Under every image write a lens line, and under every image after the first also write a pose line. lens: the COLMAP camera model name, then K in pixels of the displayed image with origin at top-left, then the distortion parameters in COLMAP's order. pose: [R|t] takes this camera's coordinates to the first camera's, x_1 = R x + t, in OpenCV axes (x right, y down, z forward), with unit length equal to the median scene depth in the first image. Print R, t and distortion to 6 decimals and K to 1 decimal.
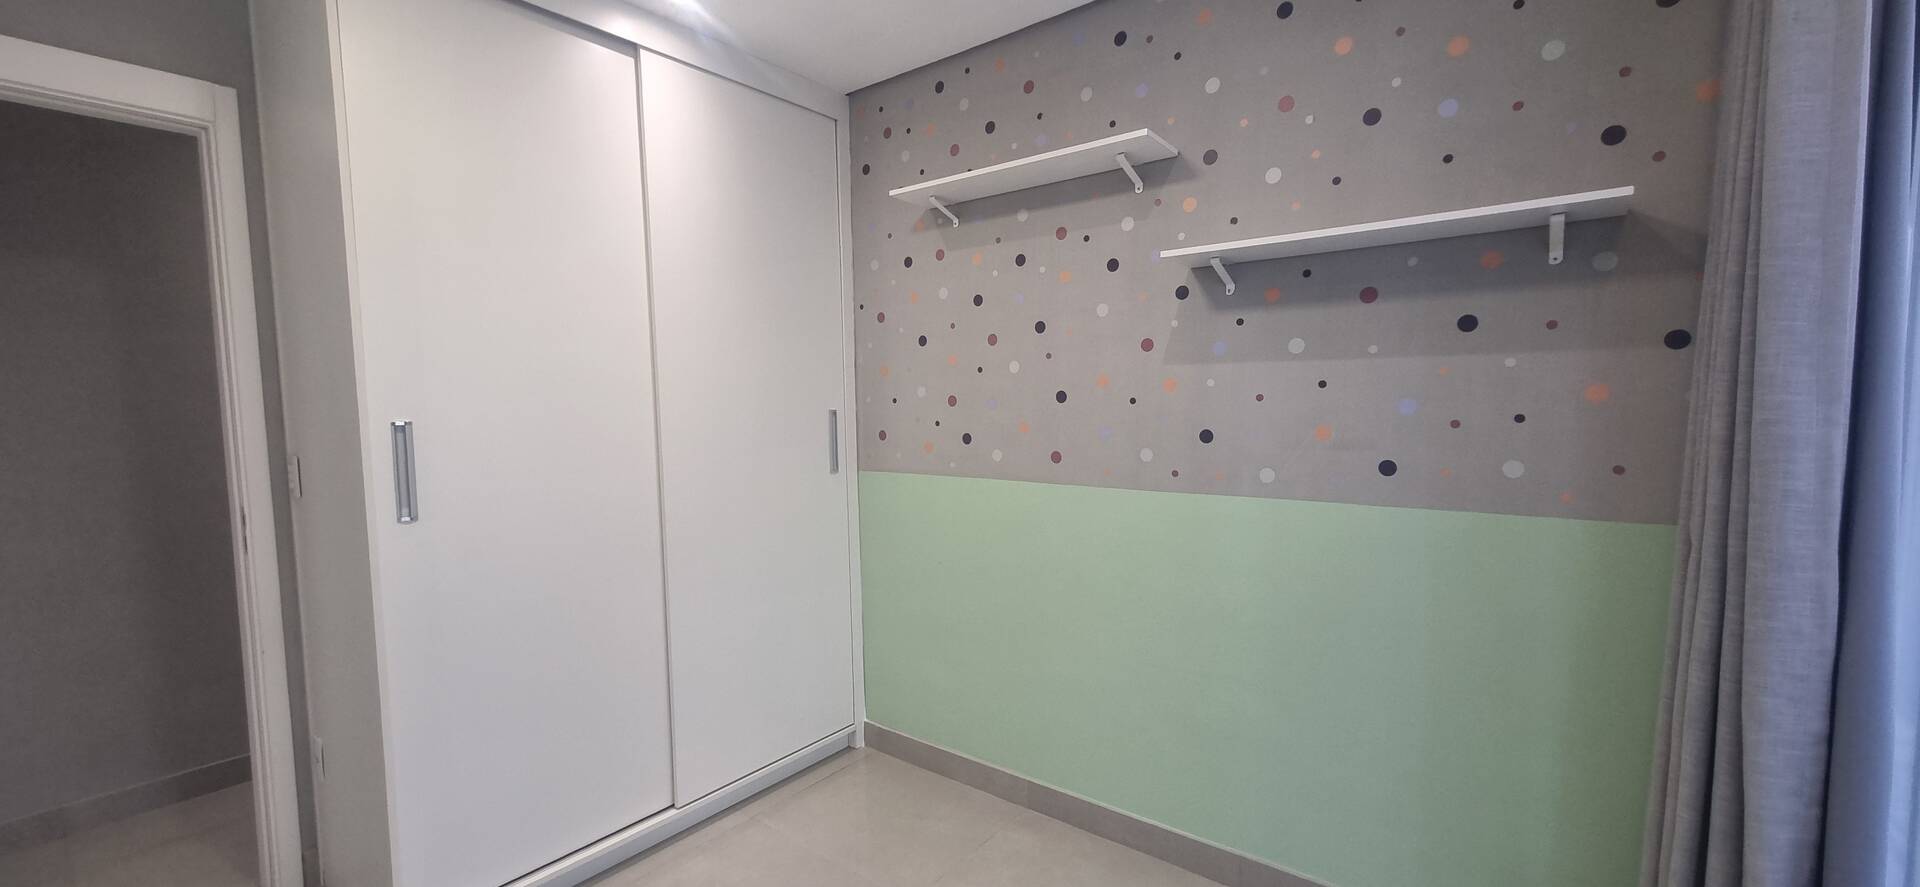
lens RADIAL K [[757.5, 0, 957.9], [0, 757.5, 456.2], [0, 0, 1]] dist [0.014642, -0.007746]
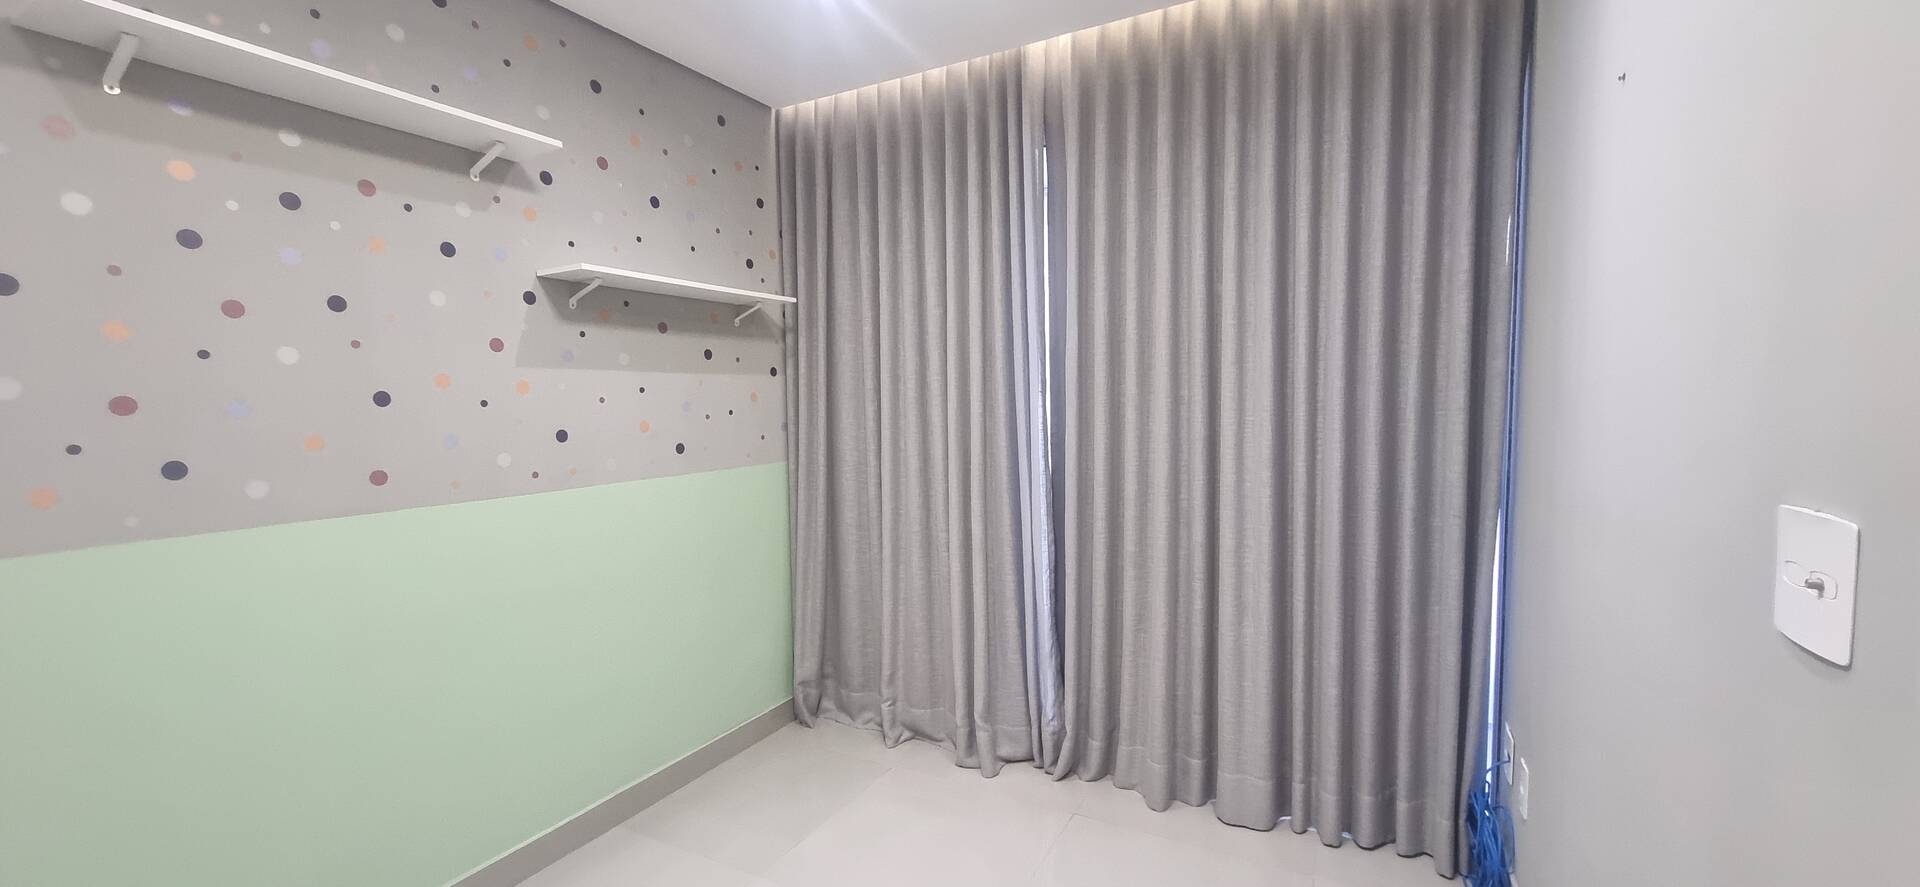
lens RADIAL K [[757.5, 0, 957.9], [0, 757.5, 456.2], [0, 0, 1]] dist [0.014642, -0.007746]
pose [[-0.176154, -0.060825, 0.982482, -0.837290], [0.093282, 0.992566, 0.078174, -0.029582], [-0.979933, 0.105419, -0.169171, 0.633565]]
